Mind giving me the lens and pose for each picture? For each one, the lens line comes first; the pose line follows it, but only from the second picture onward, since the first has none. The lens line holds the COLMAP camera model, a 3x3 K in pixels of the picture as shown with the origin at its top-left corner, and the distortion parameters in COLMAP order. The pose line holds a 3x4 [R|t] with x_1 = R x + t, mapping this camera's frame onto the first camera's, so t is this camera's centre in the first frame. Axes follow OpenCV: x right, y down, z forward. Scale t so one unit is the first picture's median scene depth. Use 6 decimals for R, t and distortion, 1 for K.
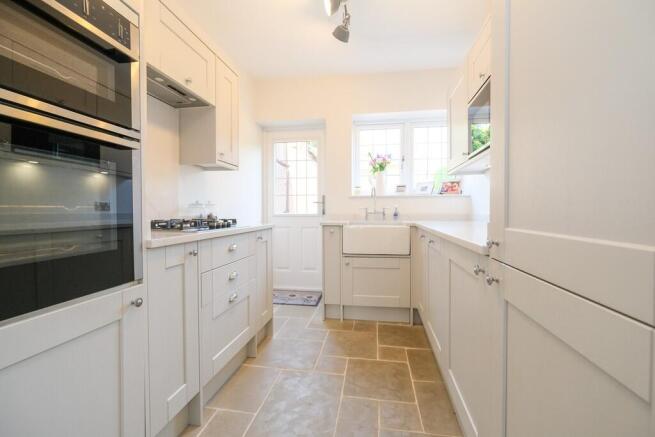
lens RADIAL K [[283.0, 0, 328.4], [0, 283.0, 216.5], [0, 0, 1]] dist [-0.012890, -0.000878]
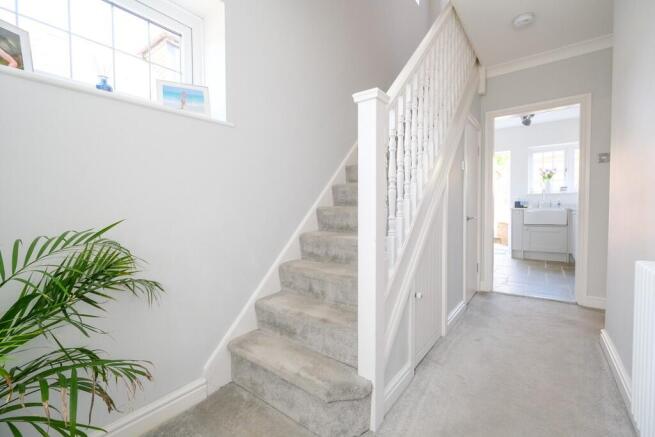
lens RADIAL K [[283.0, 0, 326.5], [0, 283.0, 213.0], [0, 0, 1]] dist [-0.012890, -0.000878]
pose [[0.894459, 0.020828, -0.446664, -0.243567], [-0.016612, 0.999773, 0.013354, 0.040732], [0.446841, -0.004524, 0.894602, -1.066671]]
